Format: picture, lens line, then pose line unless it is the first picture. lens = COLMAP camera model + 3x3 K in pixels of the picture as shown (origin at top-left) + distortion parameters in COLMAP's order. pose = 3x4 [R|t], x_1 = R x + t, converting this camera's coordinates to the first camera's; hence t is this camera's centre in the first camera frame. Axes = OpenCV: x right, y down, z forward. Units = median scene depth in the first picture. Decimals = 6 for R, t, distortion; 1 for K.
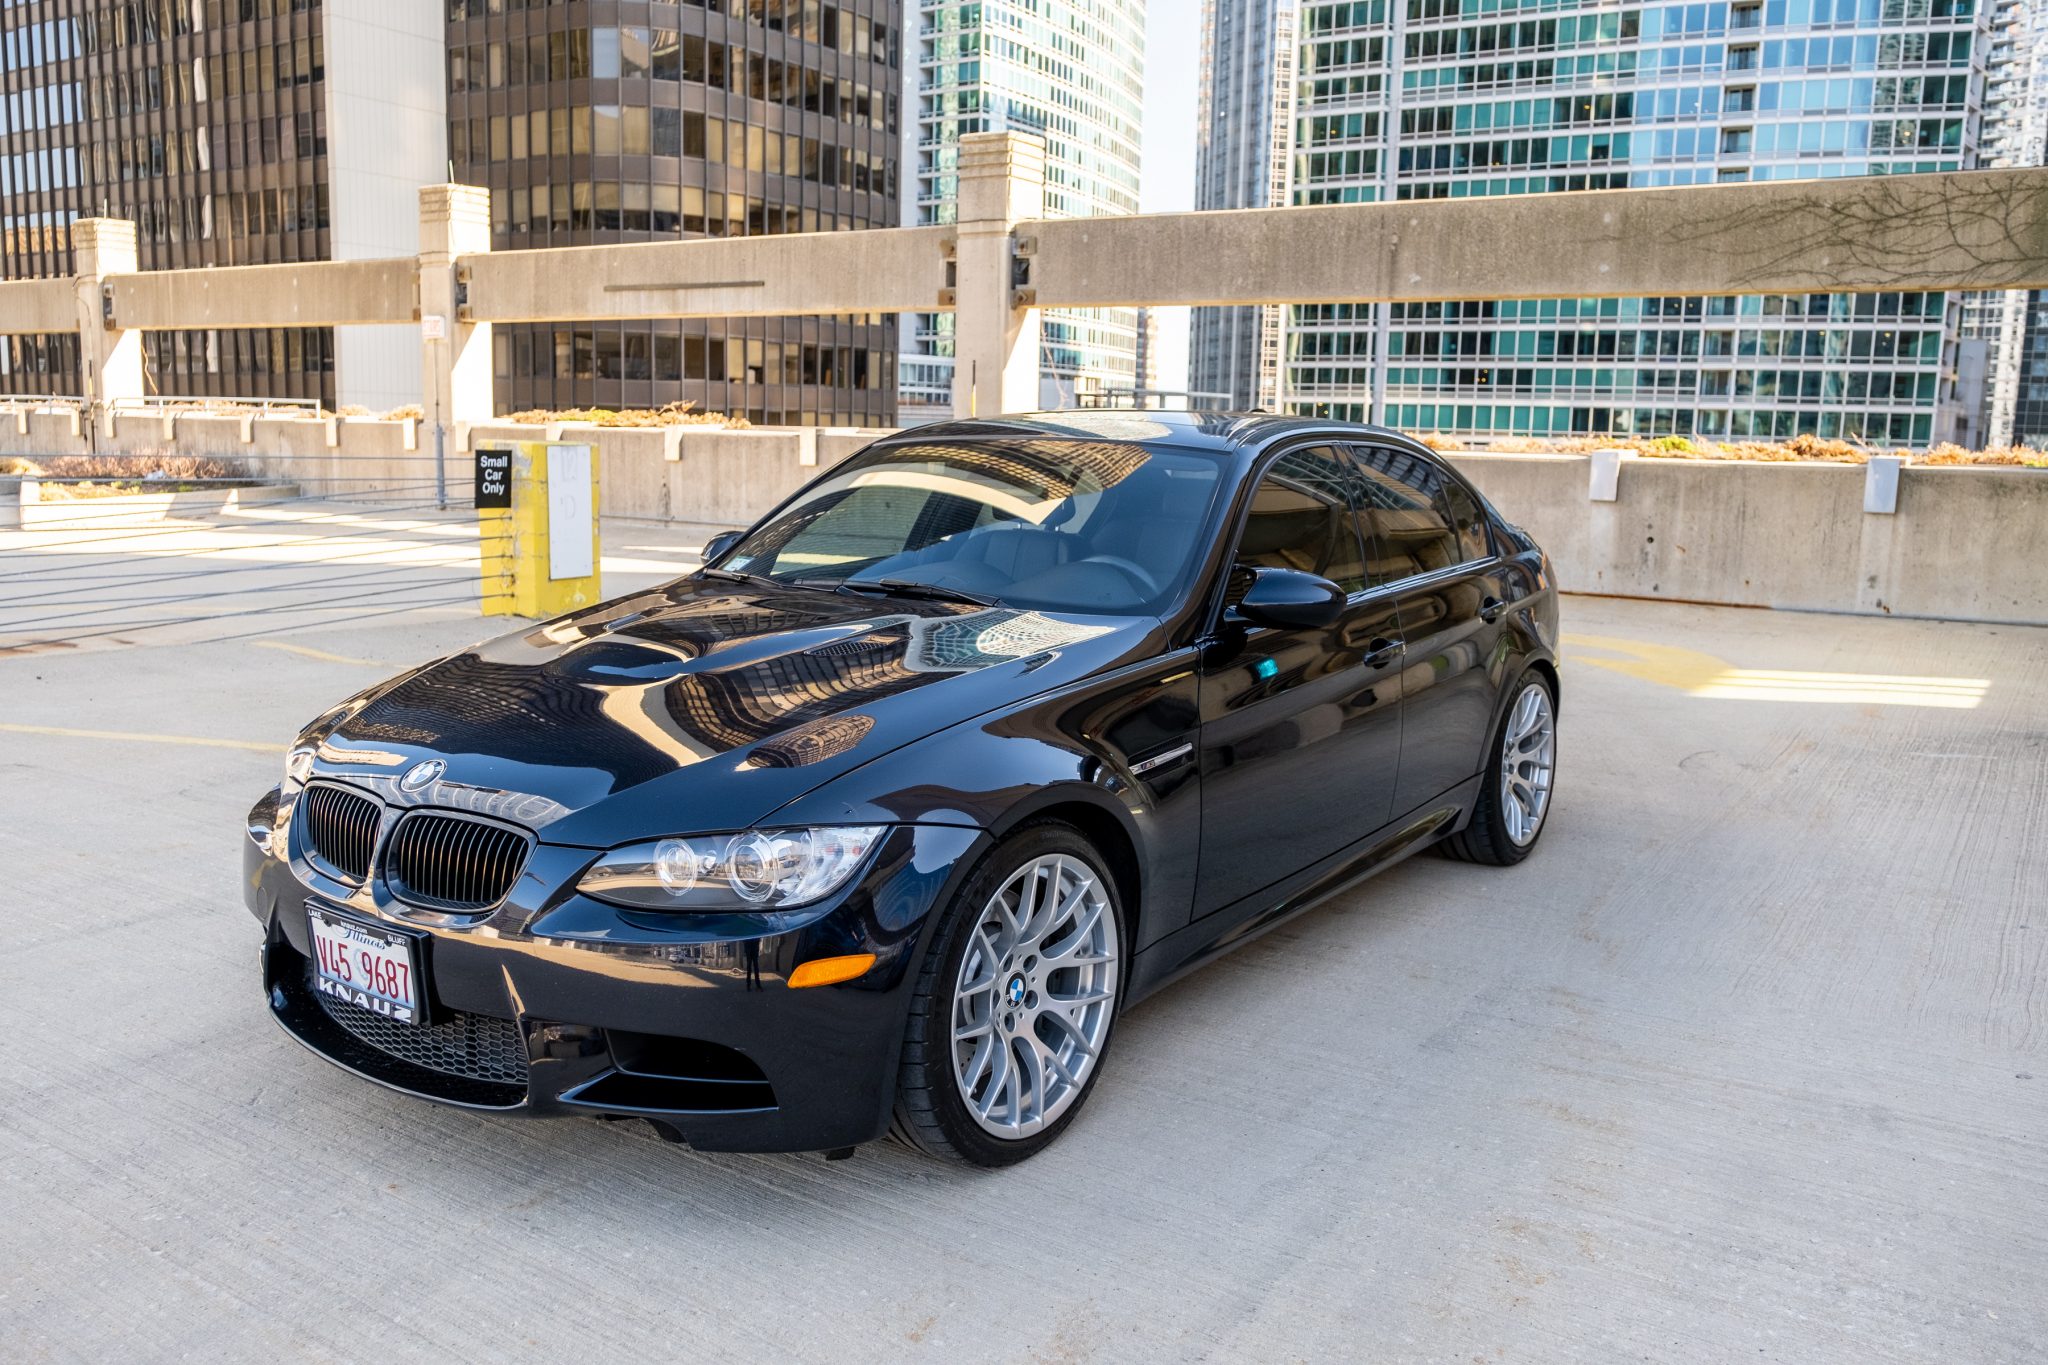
lens RADIAL K [[1575.9, 0, 1005.4], [0, 1575.9, 676.8], [0, 0, 1]] dist [-0.011840, -0.001553]
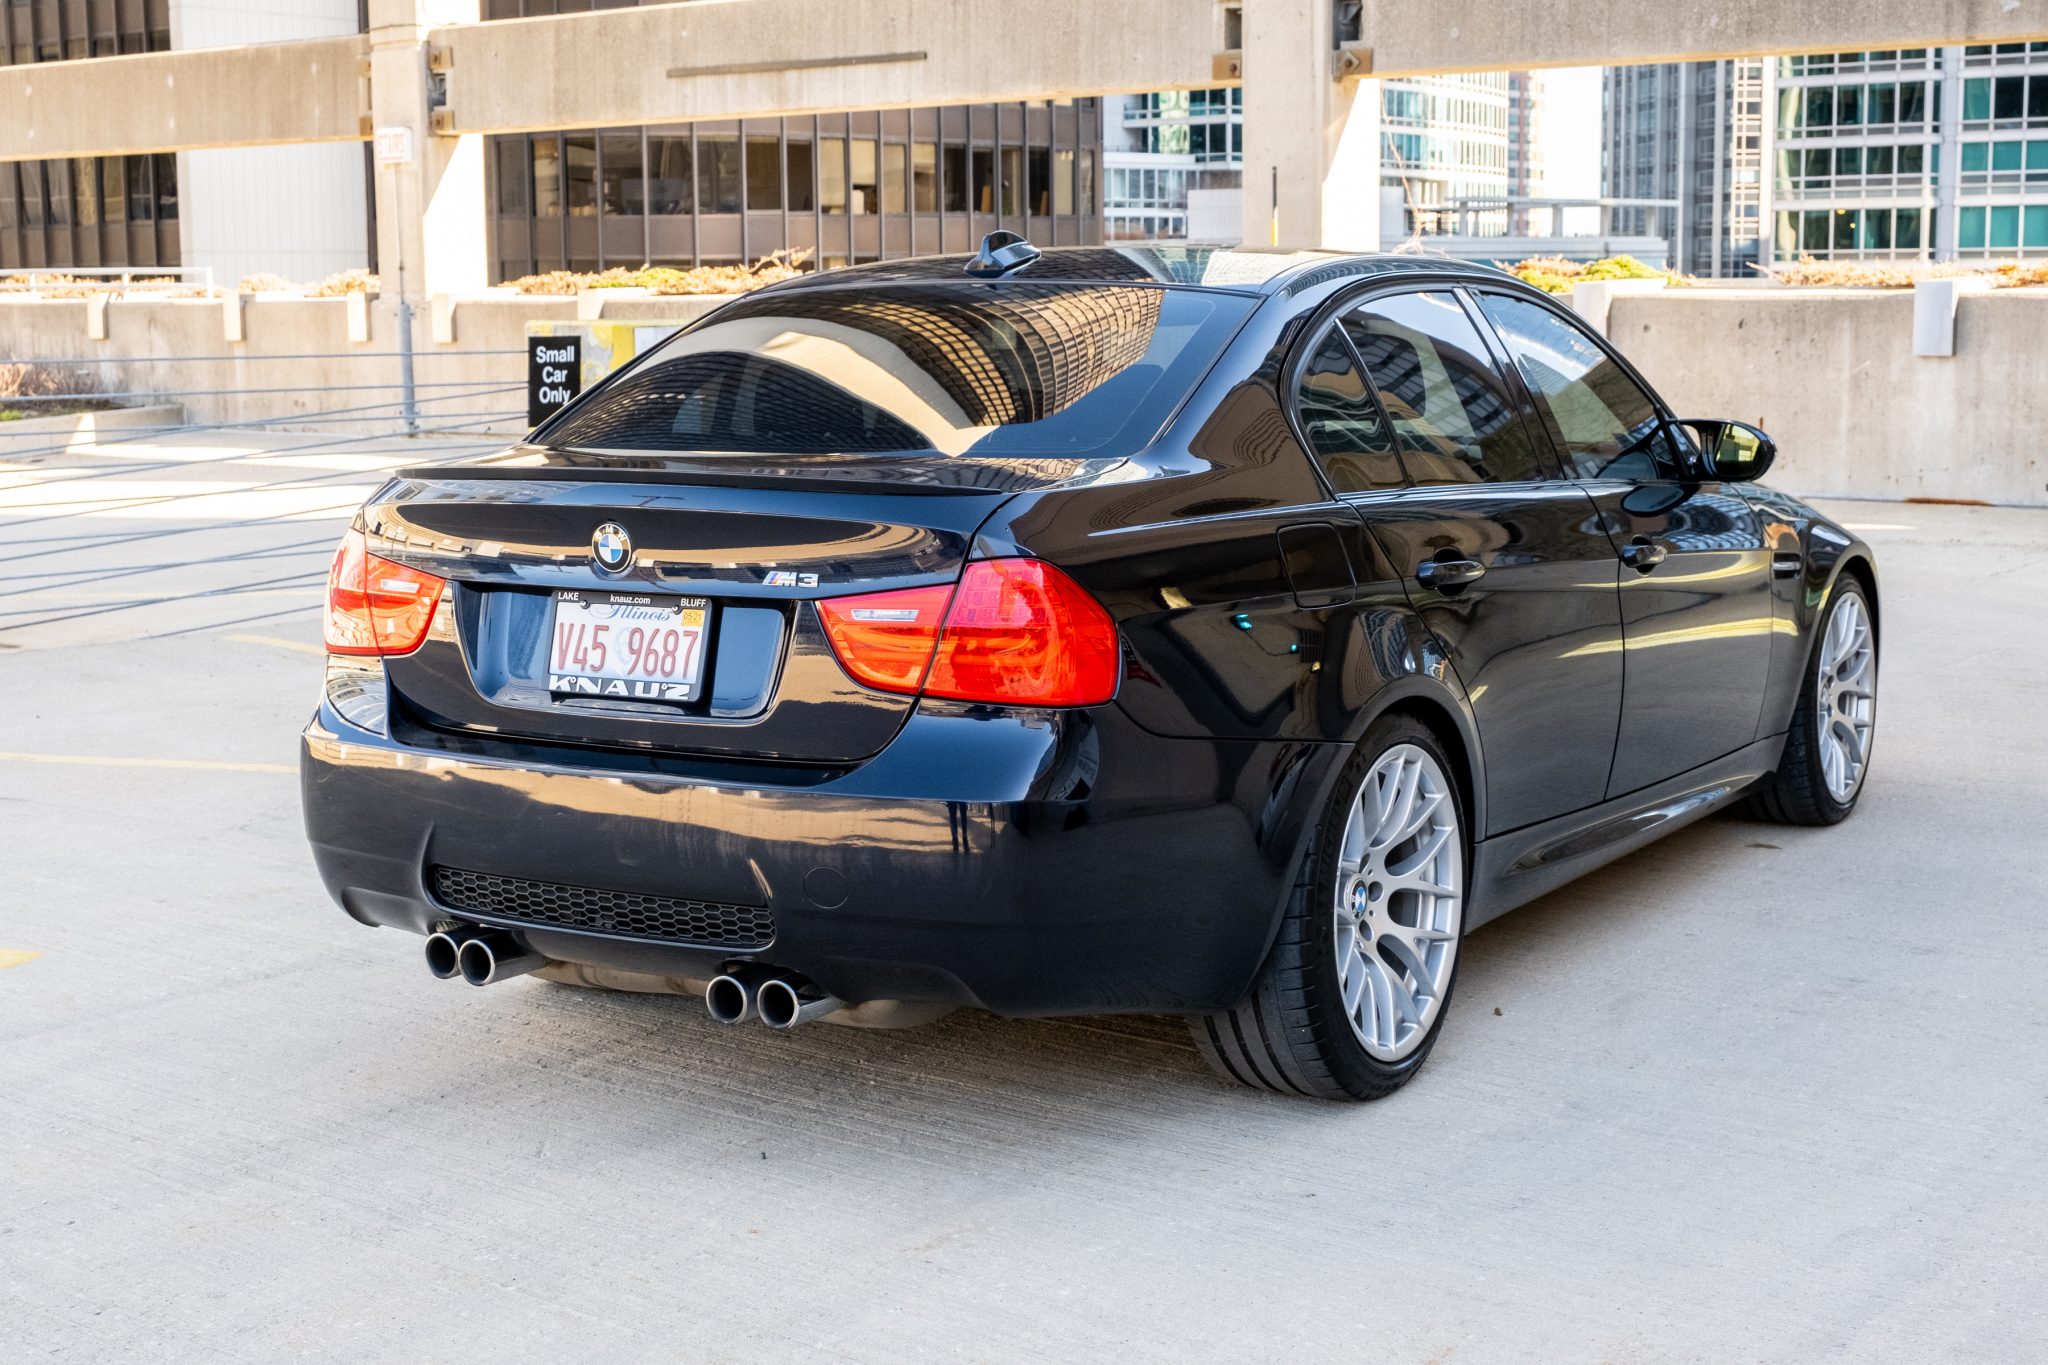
lens RADIAL K [[2719.2, 0, 1026.1], [0, 2719.2, 667.1], [0, 0, 1]] dist [-0.000604, 0.000000]
pose [[0.995002, -0.021003, -0.097621, -0.023855], [0.019582, 0.999688, -0.015499, 0.012719], [0.097916, 0.013510, 0.995103, -0.090599]]
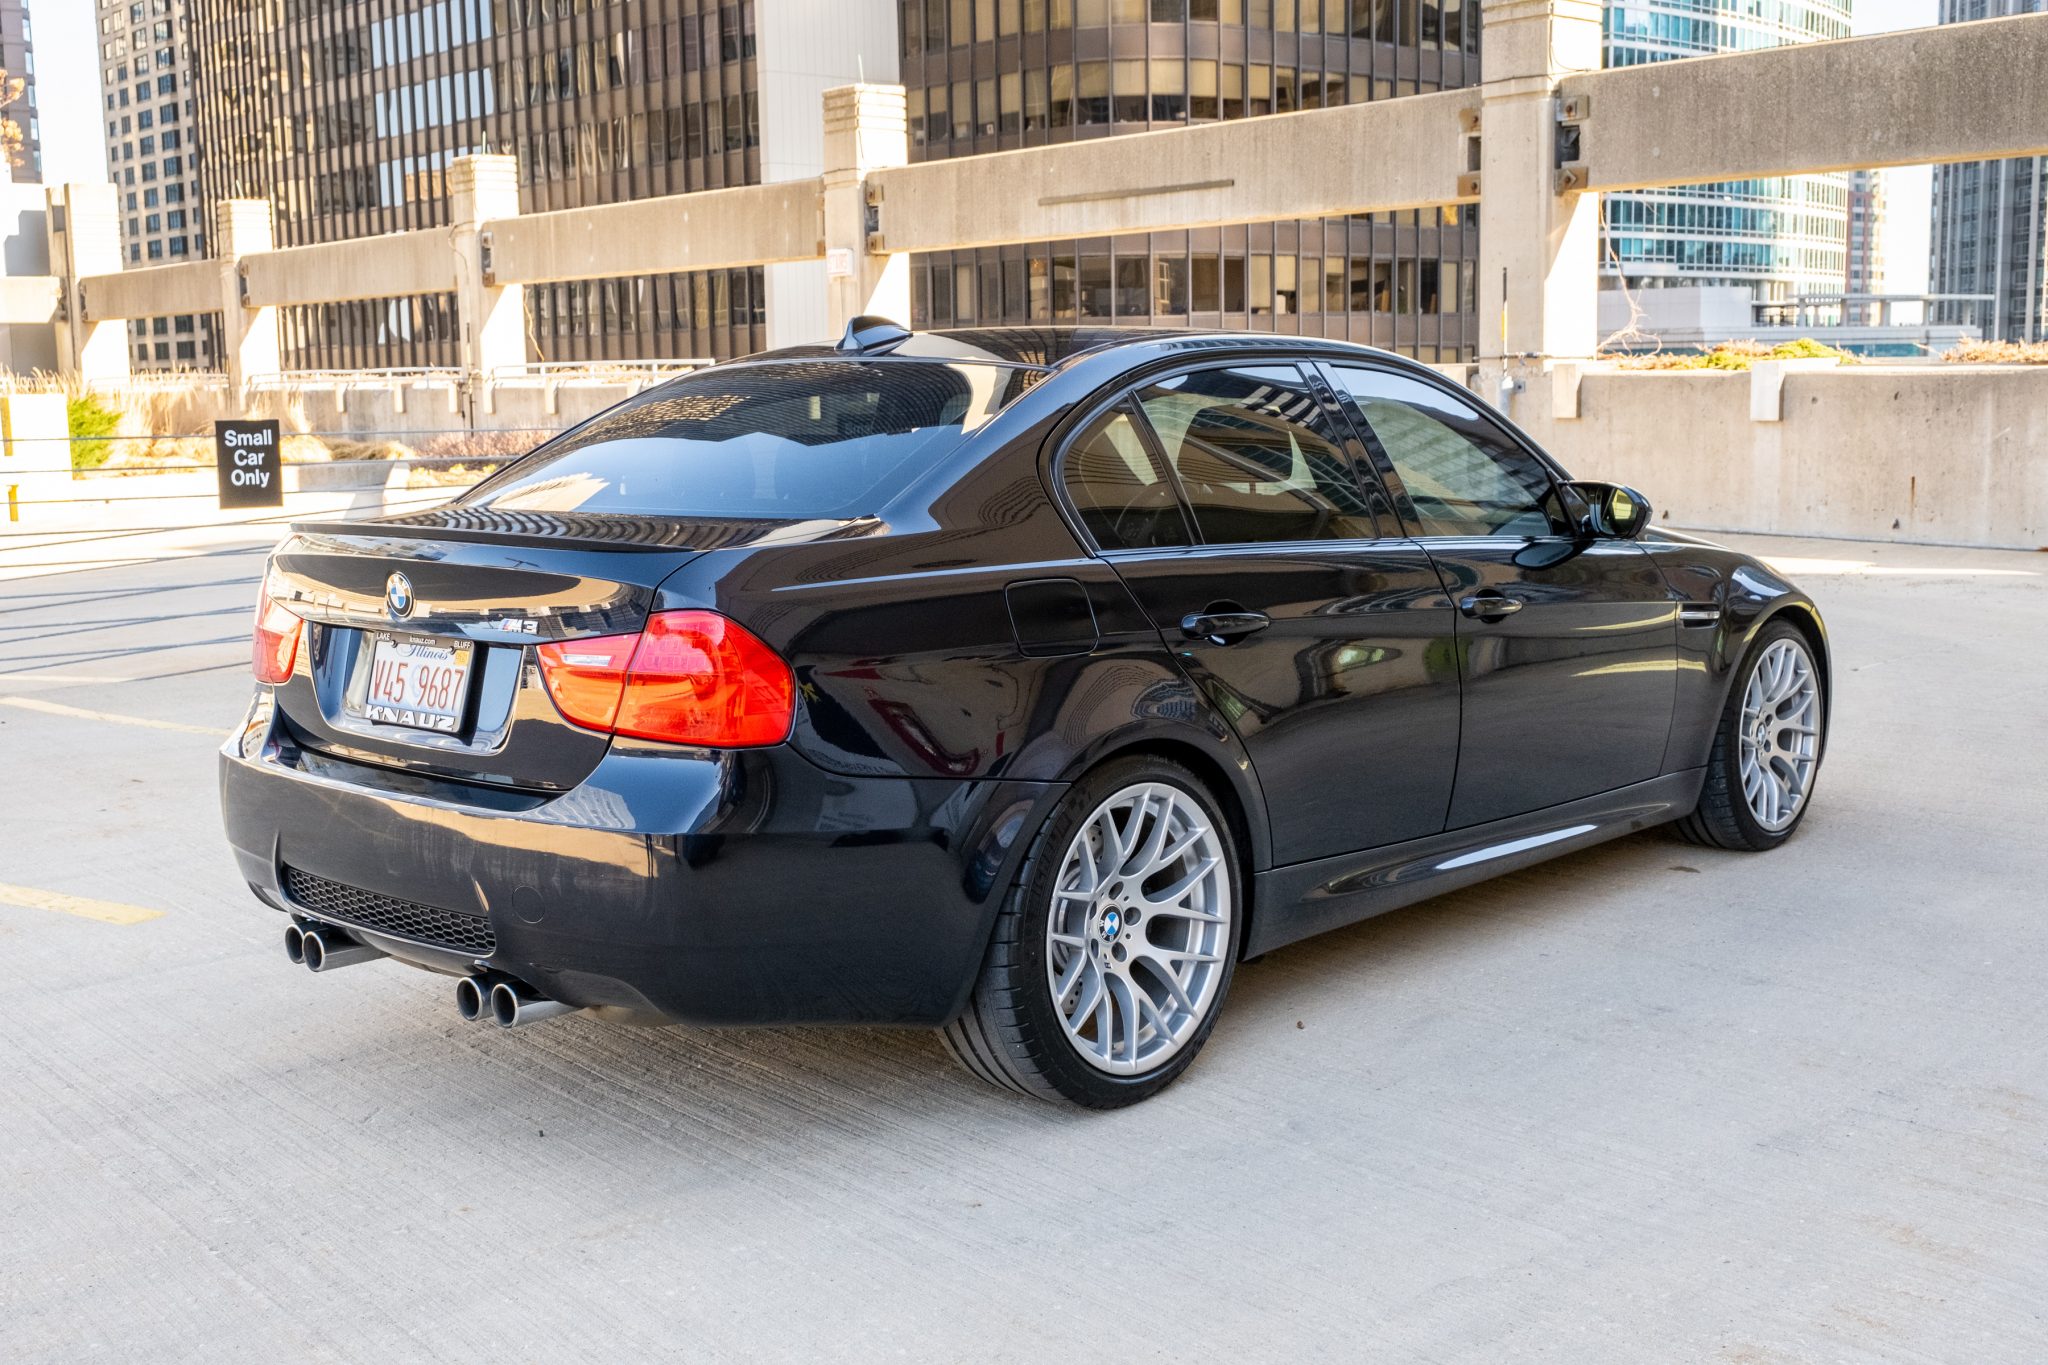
lens RADIAL K [[2118.1, 0, 1035.4], [0, 2118.1, 671.7], [0, 0, 1]] dist [0.004711, 0.000000]
pose [[0.960888, -0.002409, -0.276927, 0.061818], [-0.001944, 0.999879, -0.015441, 0.006911], [0.276930, 0.015376, 0.960767, -0.022133]]
